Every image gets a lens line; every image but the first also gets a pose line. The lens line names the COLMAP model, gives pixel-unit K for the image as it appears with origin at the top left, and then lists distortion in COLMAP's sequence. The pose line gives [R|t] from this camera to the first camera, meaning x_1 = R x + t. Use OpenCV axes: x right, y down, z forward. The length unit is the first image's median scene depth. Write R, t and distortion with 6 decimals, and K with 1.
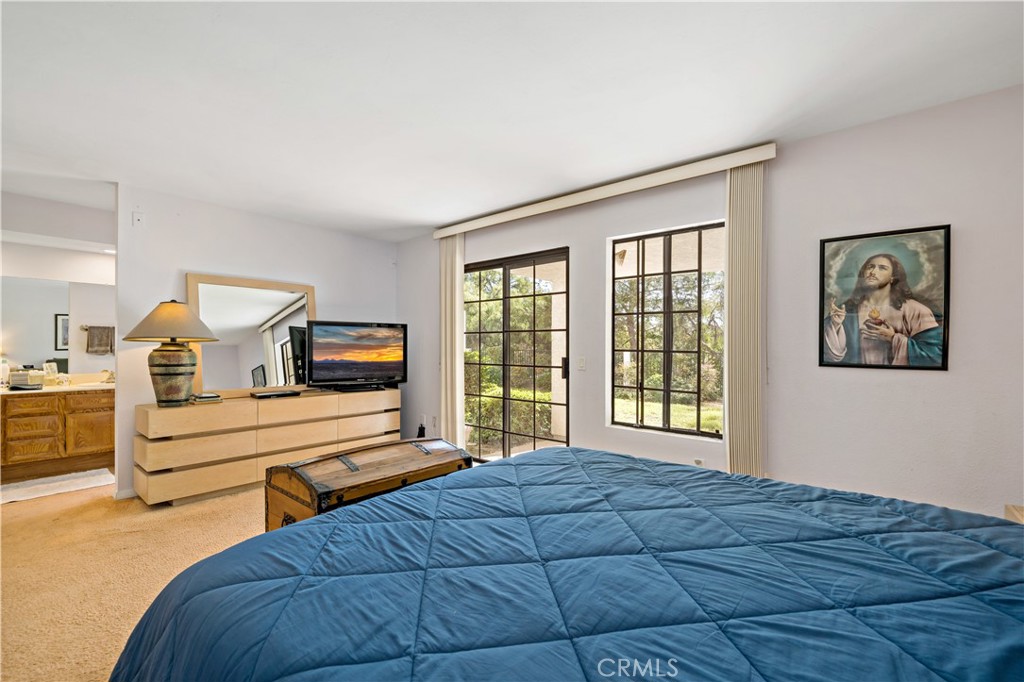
lens RADIAL K [[438.5, 0, 511.5], [0, 438.5, 344.1], [0, 0, 1]] dist [0.000501, 0.000559]
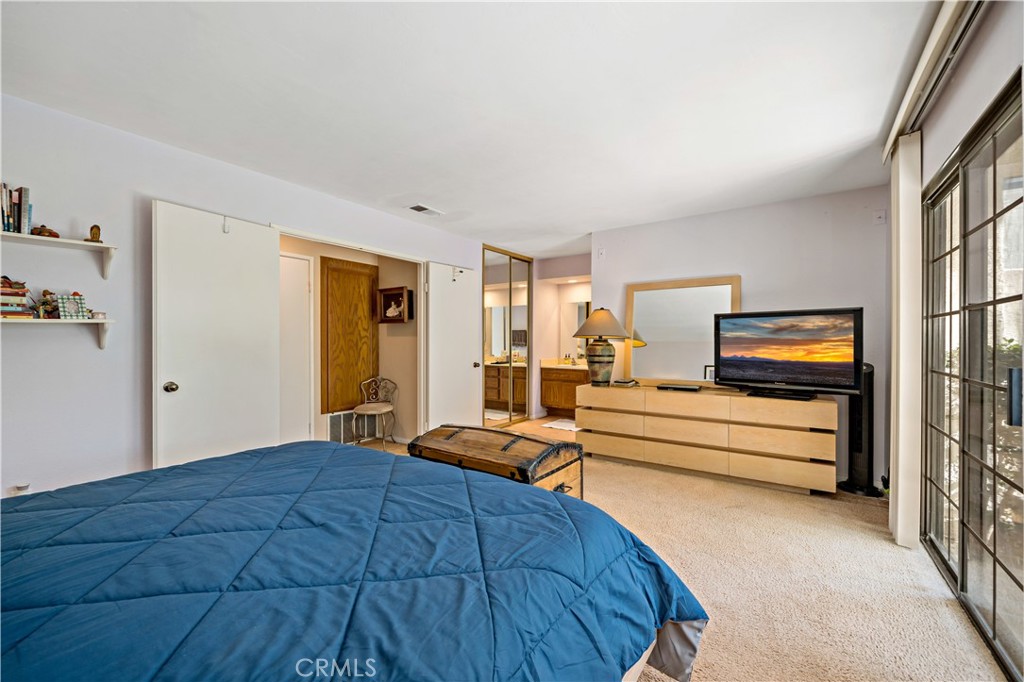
lens RADIAL K [[412.1, 0, 512.0], [0, 412.1, 341.0], [0, 0, 1]] dist [0.001460, 0.000002]
pose [[0.086390, -0.005817, -0.996244, 0.367436], [0.008298, 0.999952, -0.005119, 0.004718], [0.996227, -0.007824, 0.086434, 0.468138]]
